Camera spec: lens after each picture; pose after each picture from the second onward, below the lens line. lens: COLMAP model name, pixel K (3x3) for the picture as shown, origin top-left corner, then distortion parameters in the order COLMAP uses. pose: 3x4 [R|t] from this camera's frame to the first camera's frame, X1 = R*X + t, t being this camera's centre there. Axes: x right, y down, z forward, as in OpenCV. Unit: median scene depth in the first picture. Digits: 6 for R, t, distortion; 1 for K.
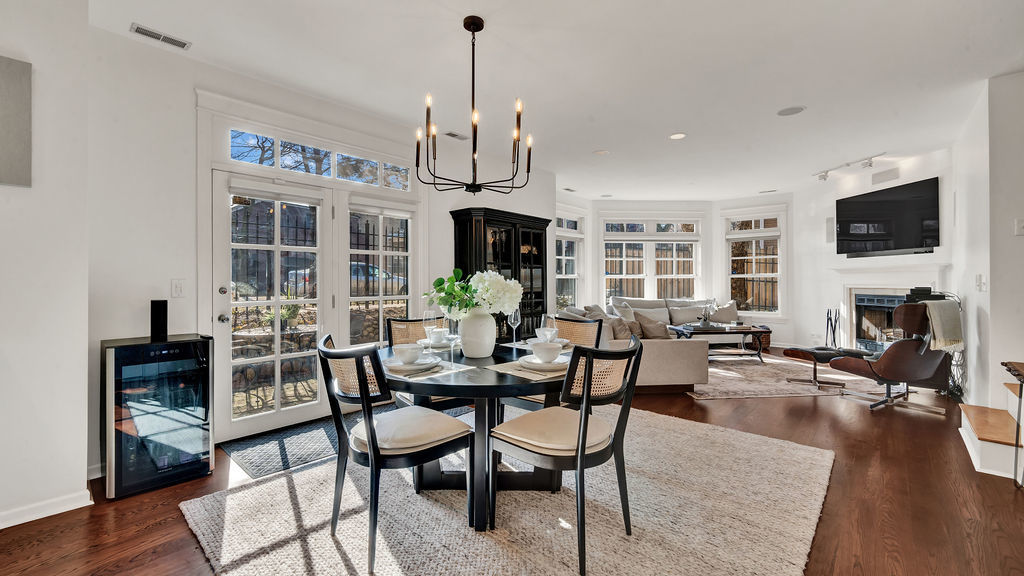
lens RADIAL K [[424.6, 0, 512.9], [0, 424.6, 280.7], [0, 0, 1]] dist [0.001123, 0.000555]
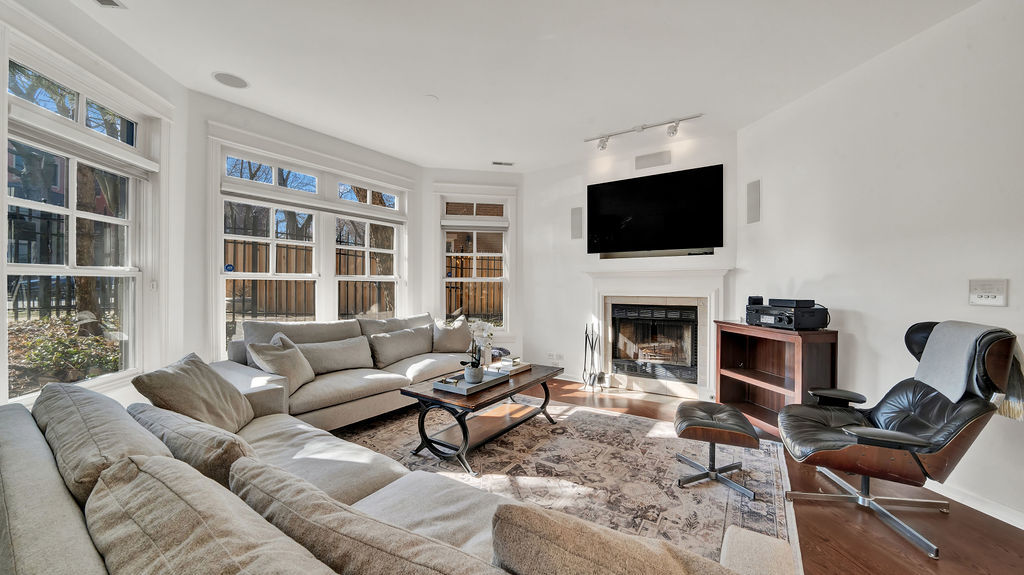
lens RADIAL K [[366.9, 0, 518.3], [0, 366.9, 287.5], [0, 0, 1]] dist [-0.021922, 0.001236]
pose [[0.622956, 0.001816, 0.782255, 0.153113], [-0.006662, 0.999973, 0.002983, 0.000120], [-0.782228, -0.007069, 0.622952, 0.711343]]
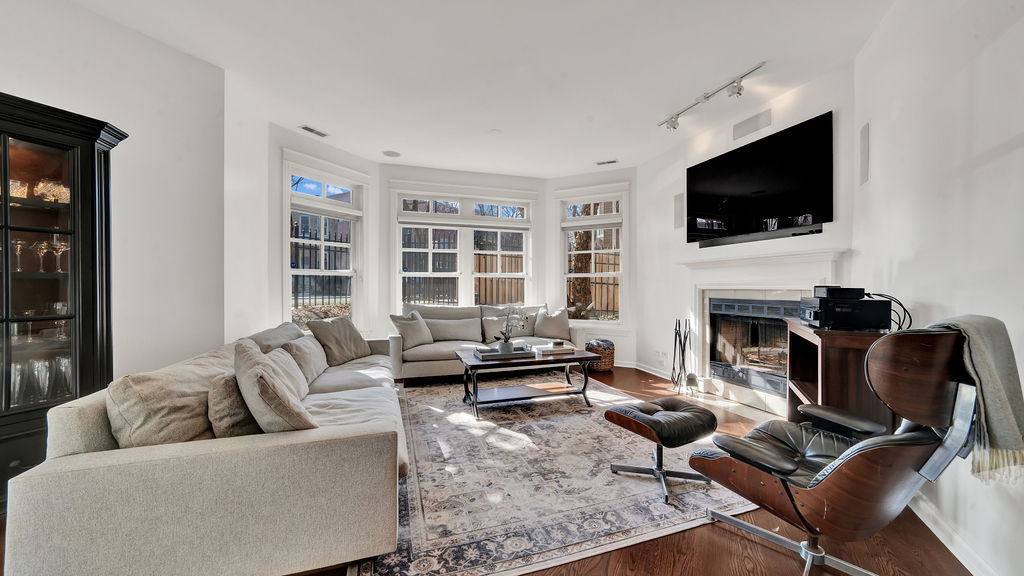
lens RADIAL K [[366.9, 0, 515.5], [0, 366.9, 291.8], [0, 0, 1]] dist [-0.021922, 0.001236]
pose [[0.970978, 0.000246, 0.239168, 0.347252], [-0.004047, 0.999873, 0.015403, 0.013030], [-0.239134, -0.015924, 0.970856, 0.489524]]
